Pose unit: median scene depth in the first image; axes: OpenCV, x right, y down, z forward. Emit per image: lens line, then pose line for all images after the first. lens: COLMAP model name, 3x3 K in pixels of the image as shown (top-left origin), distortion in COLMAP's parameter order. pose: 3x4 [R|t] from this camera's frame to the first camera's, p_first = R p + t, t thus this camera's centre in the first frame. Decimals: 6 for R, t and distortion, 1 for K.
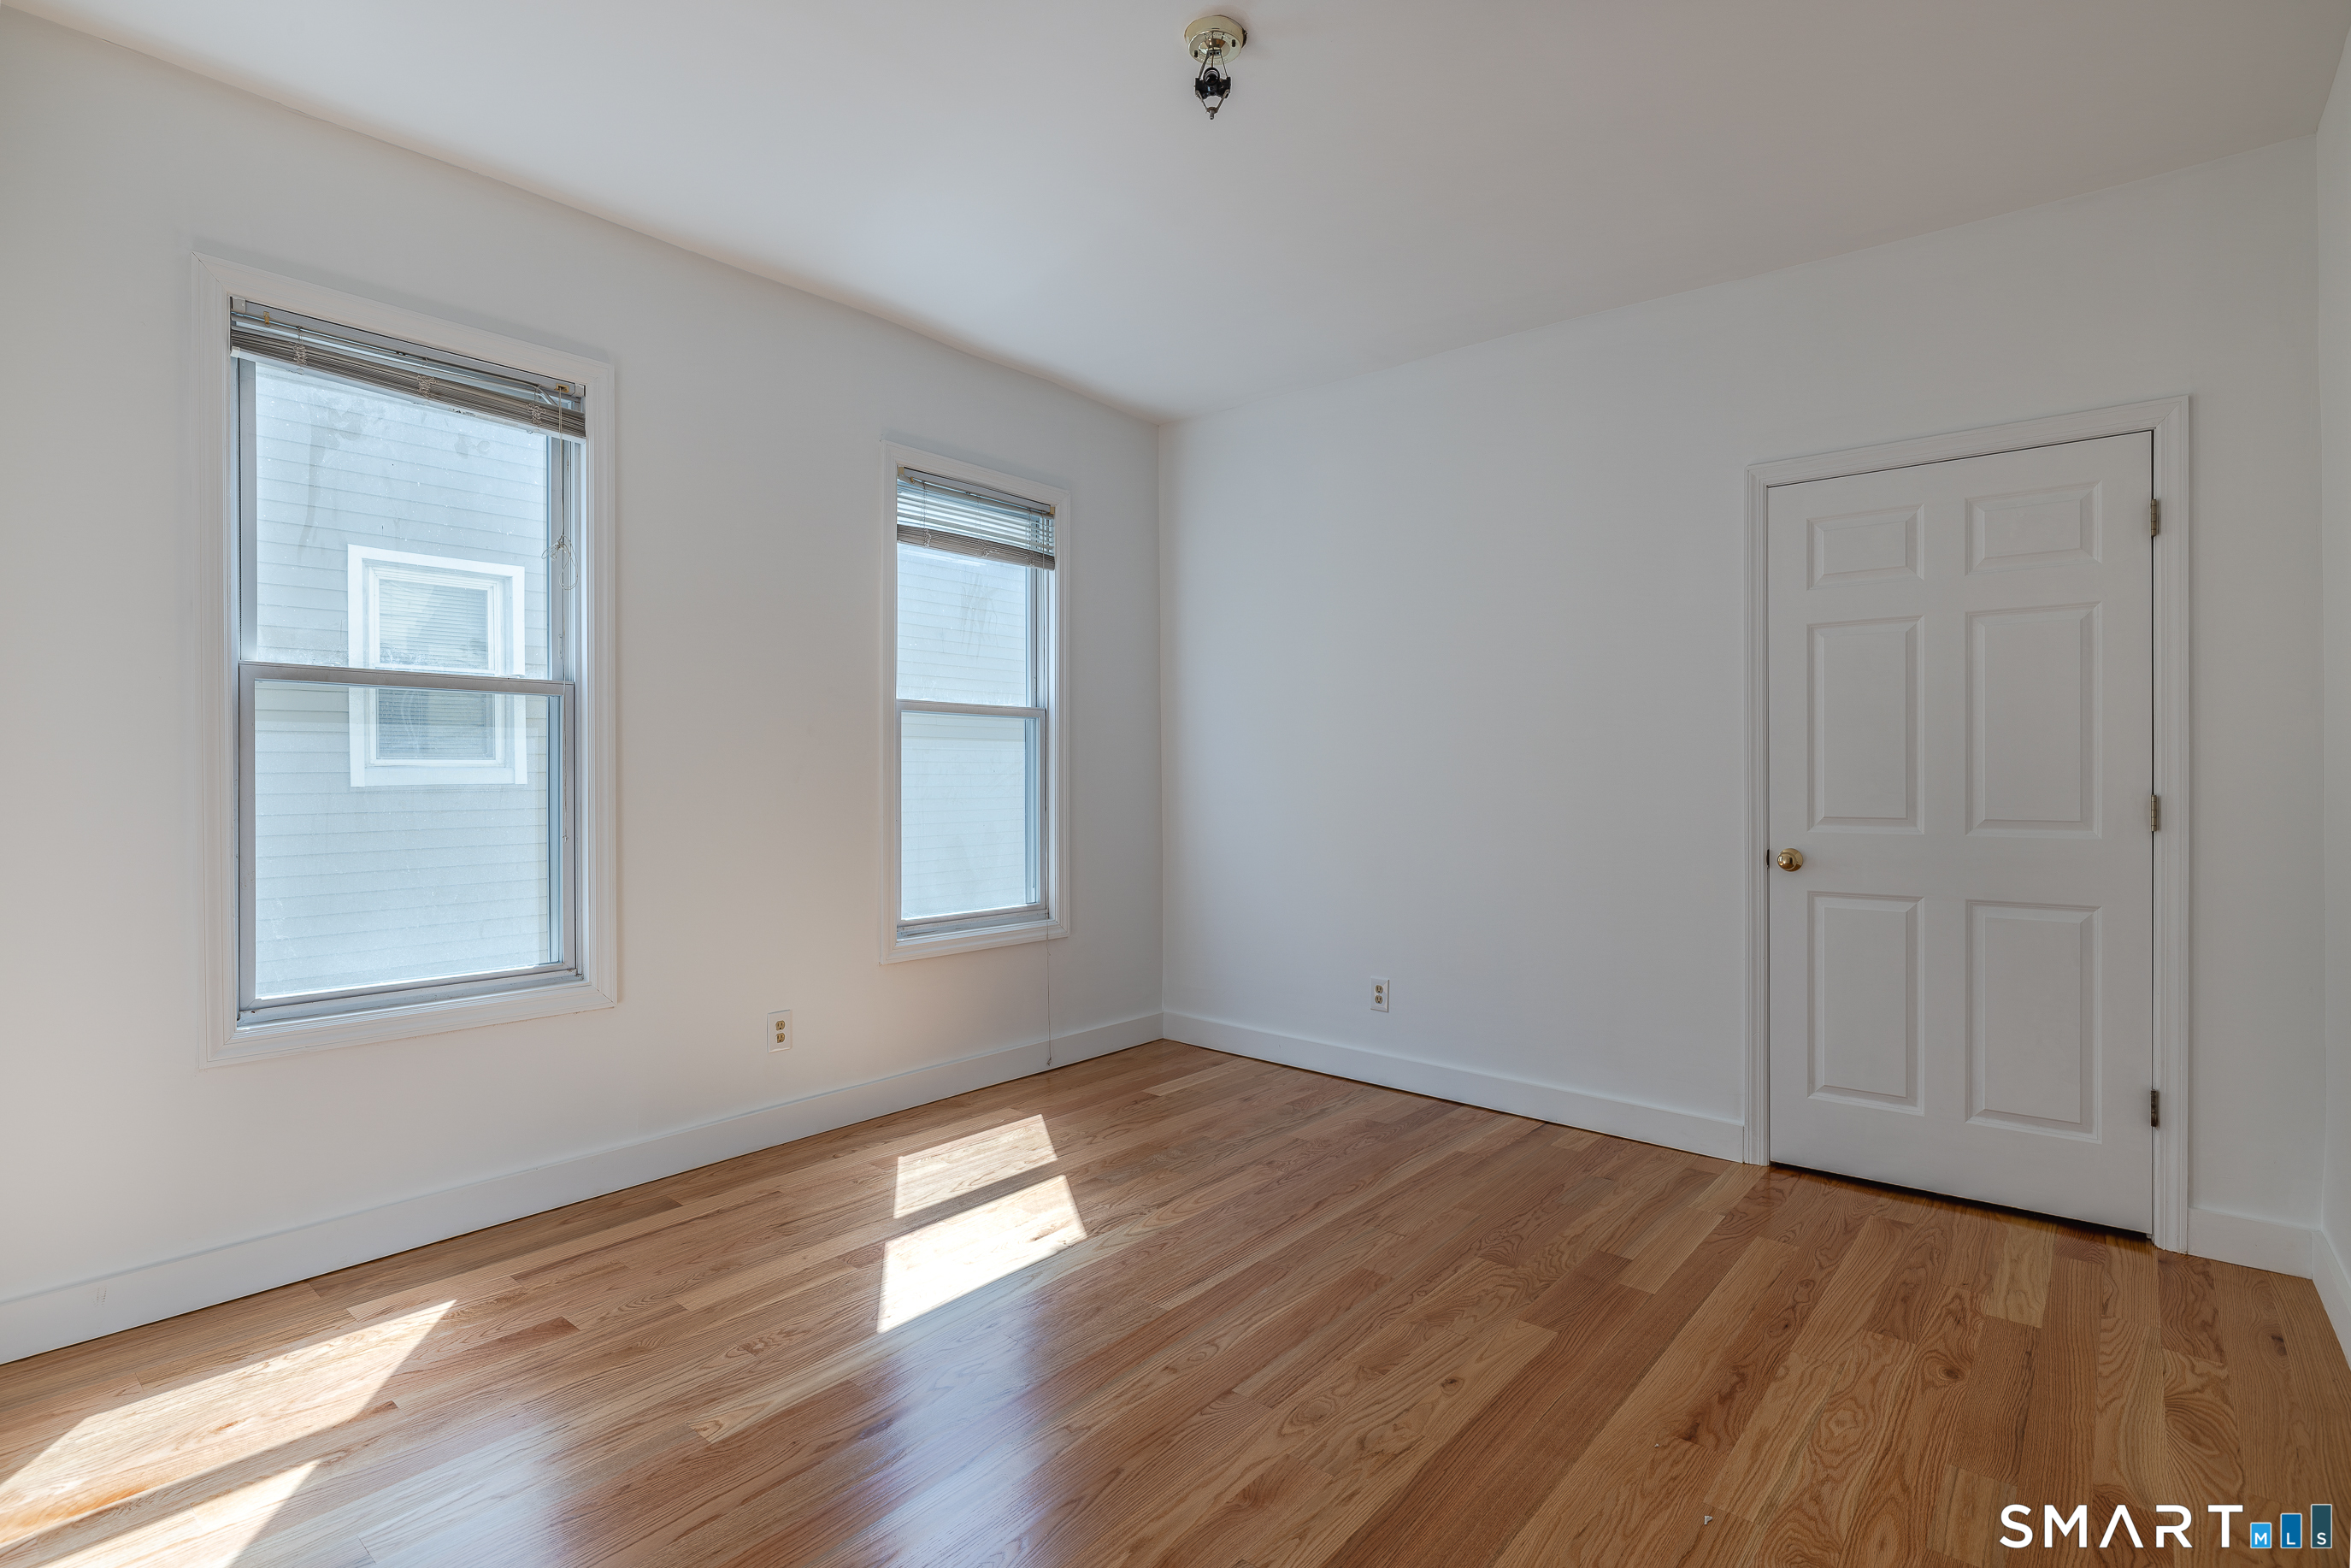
lens RADIAL K [[1116.8, 0, 1175.5], [0, 1116.8, 784.0], [0, 0, 1]] dist [0.000575, -0.000079]
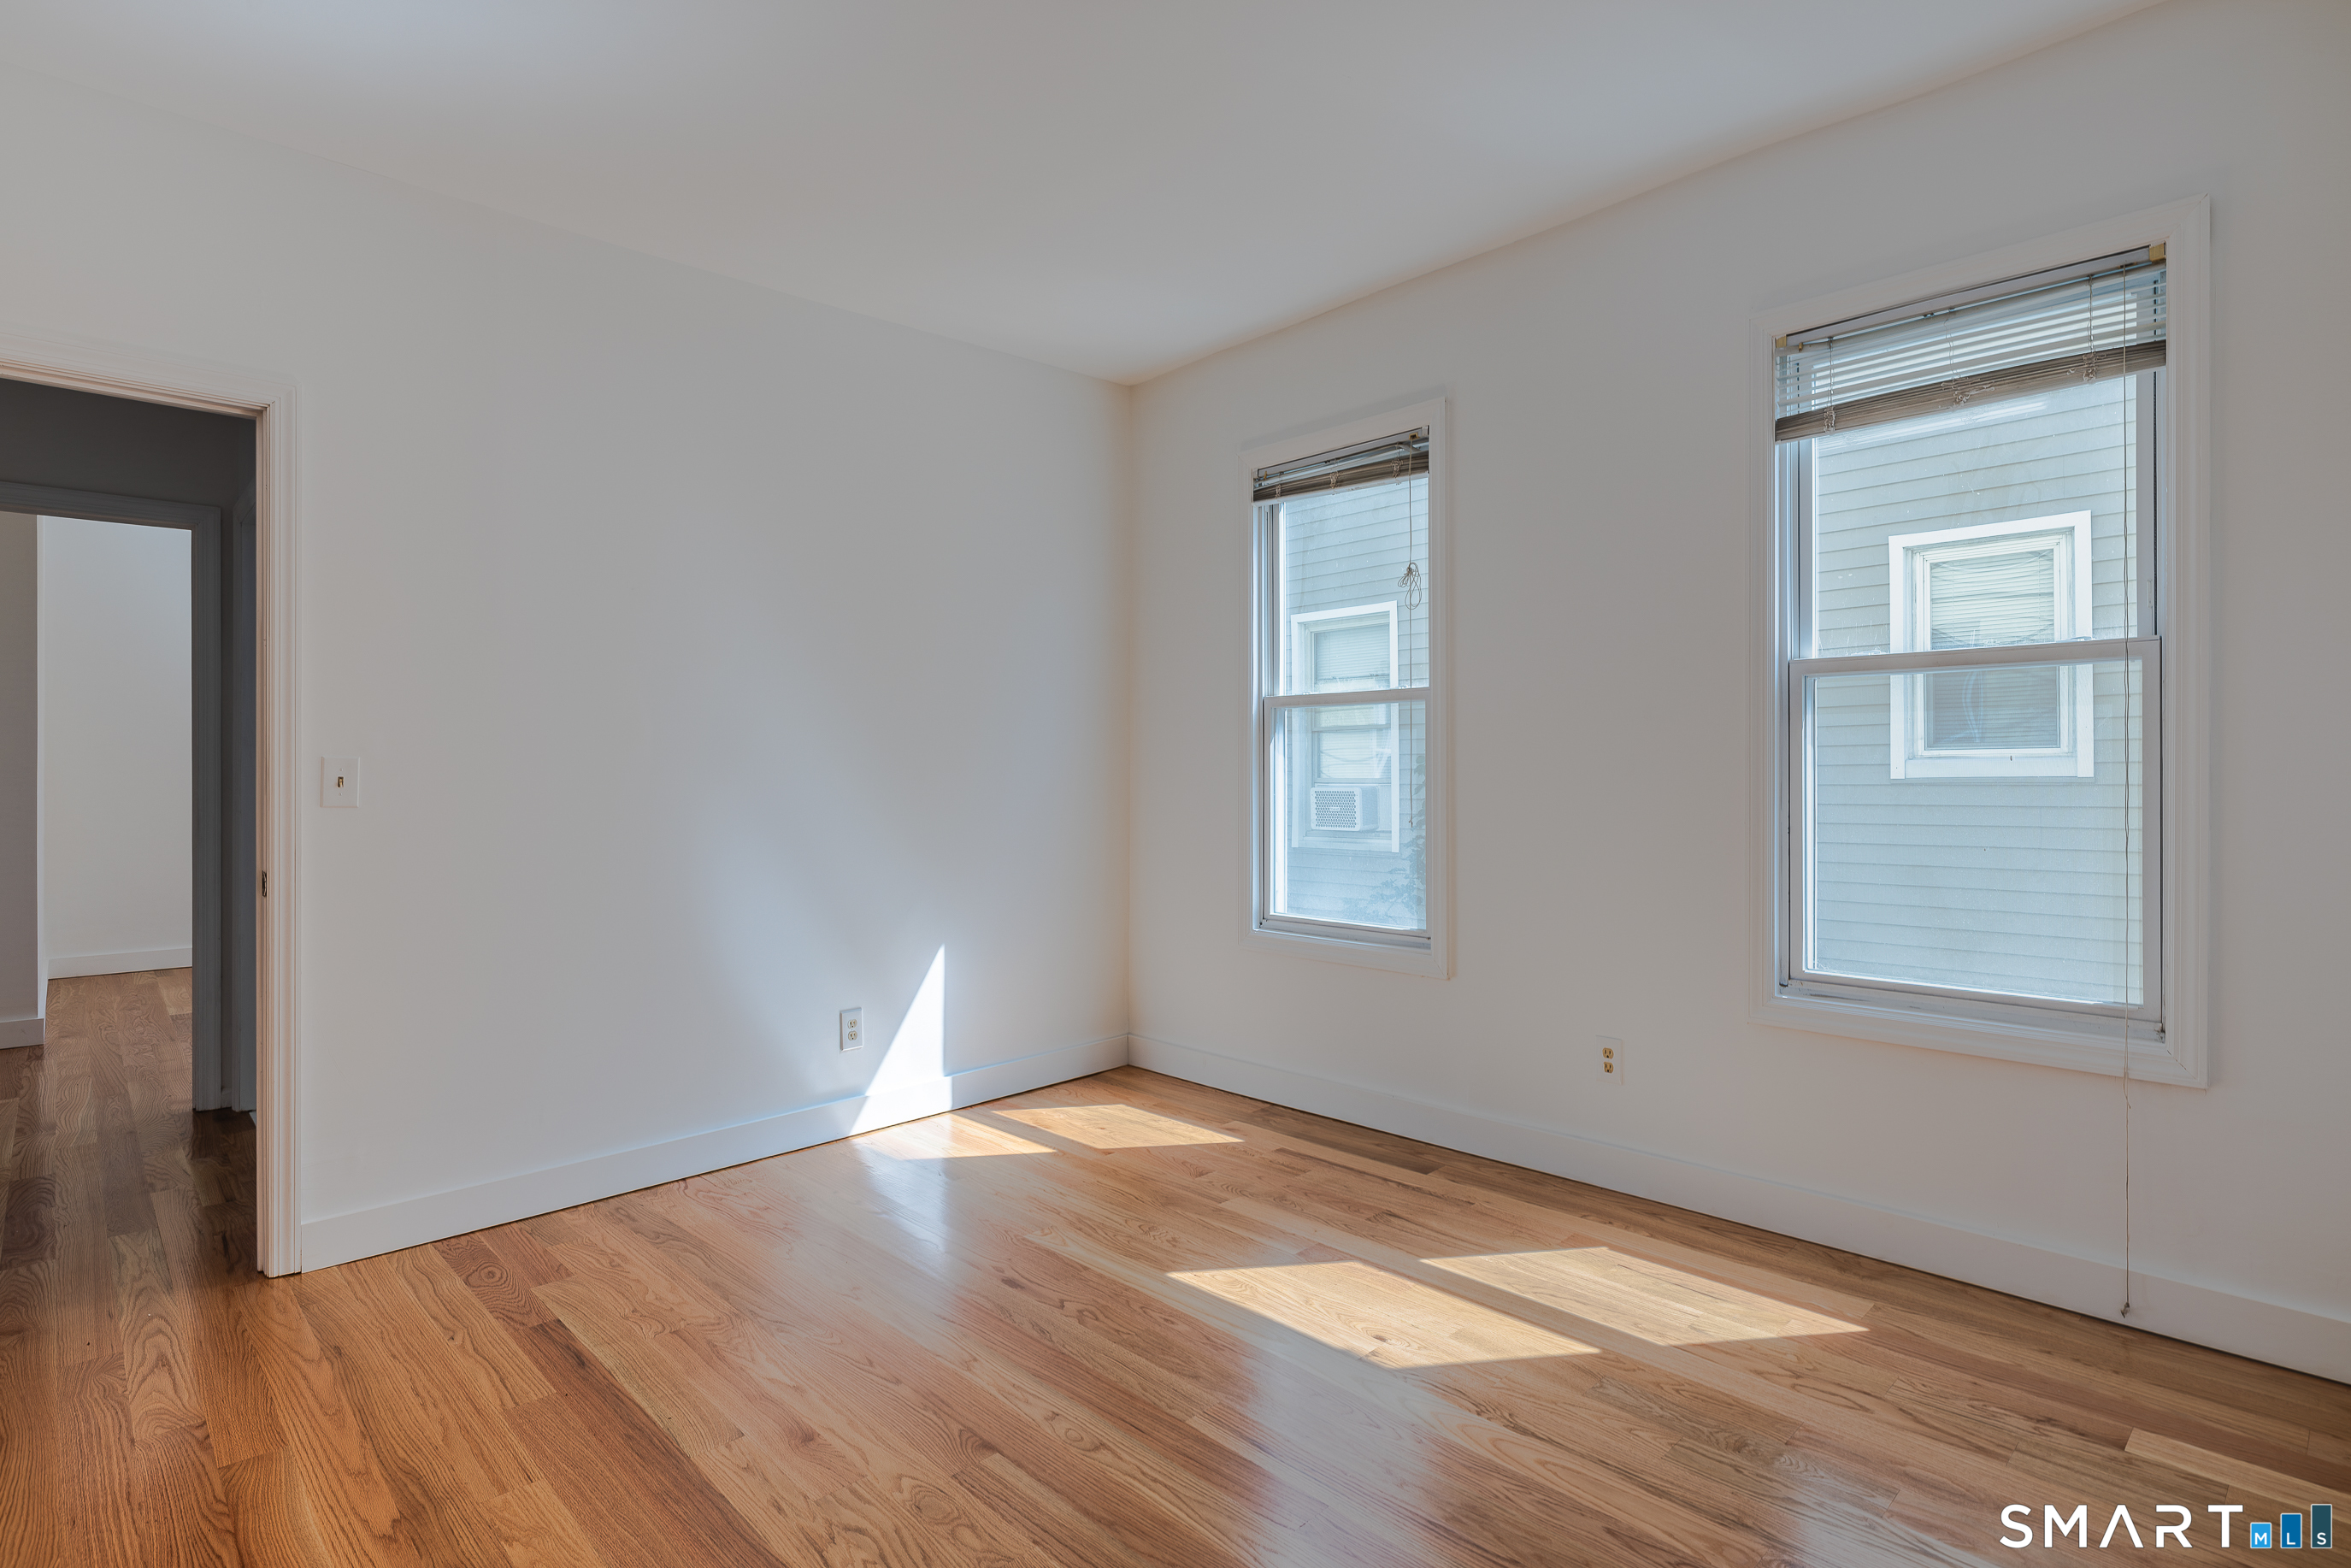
lens RADIAL K [[1167.0, 0, 1162.0], [0, 1167.0, 754.9], [0, 0, 1]] dist [-0.002594, -0.000228]
pose [[-0.107350, -0.013796, -0.994126, 0.587546], [-0.004154, 0.999901, -0.013427, -0.003025], [0.994213, 0.002688, -0.107397, 0.742294]]
